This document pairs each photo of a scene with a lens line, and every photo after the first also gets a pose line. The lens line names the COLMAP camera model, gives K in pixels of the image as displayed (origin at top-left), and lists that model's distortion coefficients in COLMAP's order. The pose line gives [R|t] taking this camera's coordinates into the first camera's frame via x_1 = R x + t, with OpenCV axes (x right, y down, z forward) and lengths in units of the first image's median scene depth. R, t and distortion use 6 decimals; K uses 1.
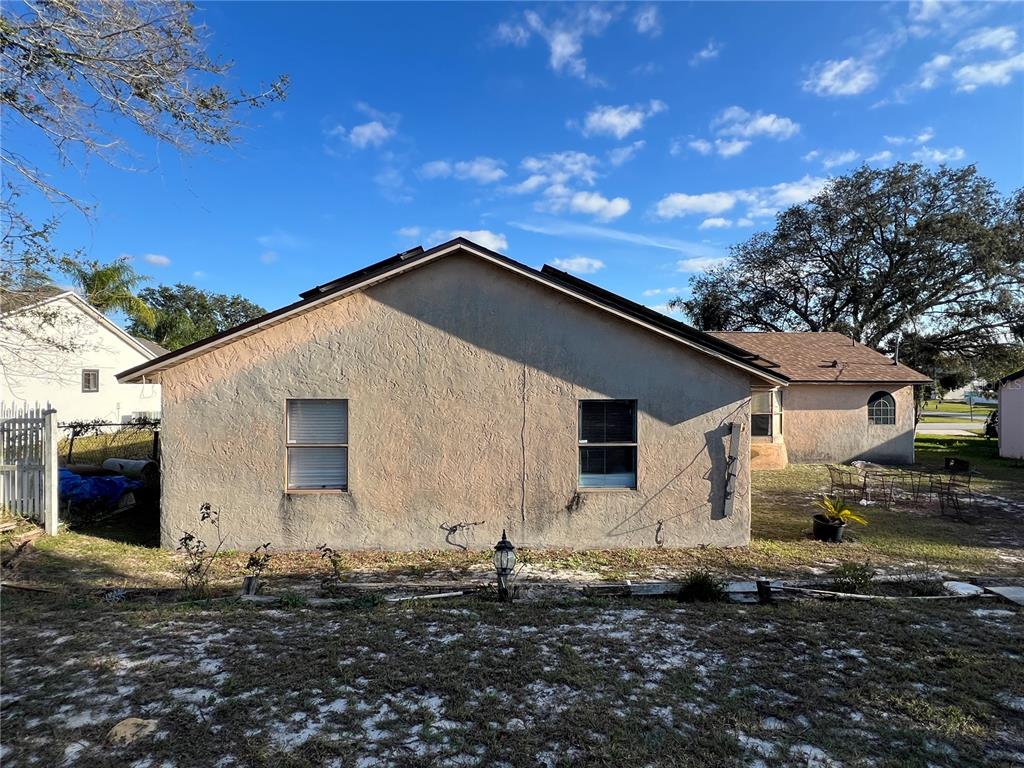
lens RADIAL K [[525.7, 0, 507.6], [0, 525.7, 377.5], [0, 0, 1]] dist [-0.004128, 0.002193]
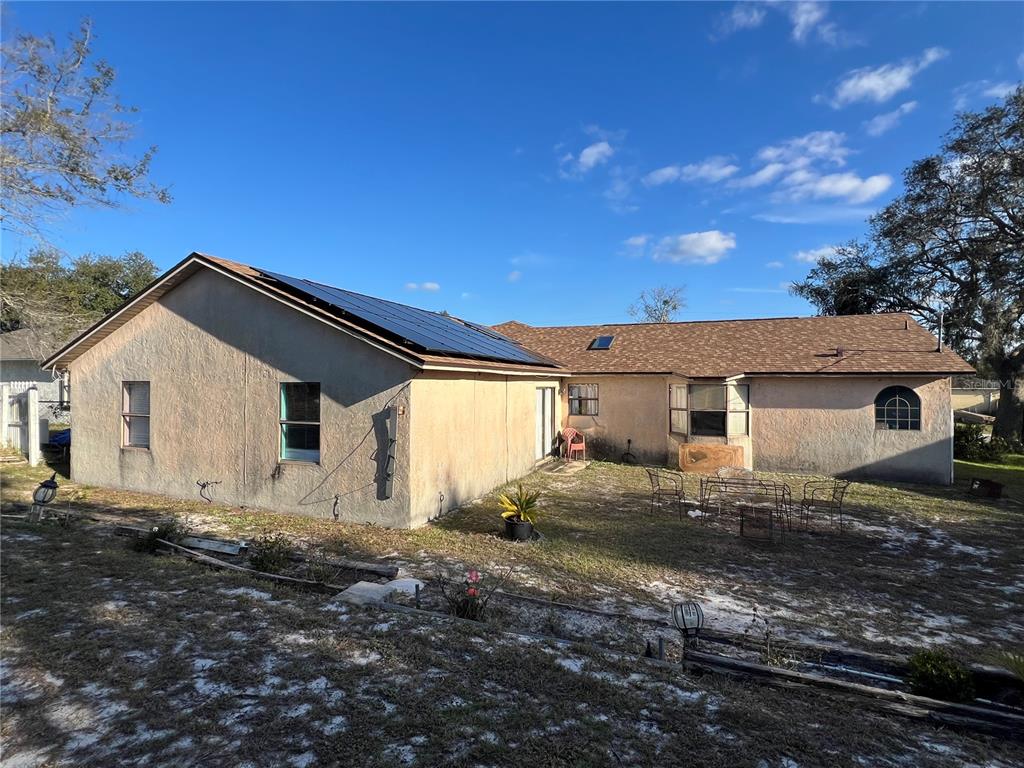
lens RADIAL K [[494.9, 0, 510.1], [0, 494.9, 385.2], [0, 0, 1]] dist [-0.003366, 0.001851]
pose [[0.908842, 0.004458, -0.417116, 1.033445], [-0.000325, 0.999950, 0.009980, 0.036838], [0.417140, -0.008934, 0.908798, 0.229410]]
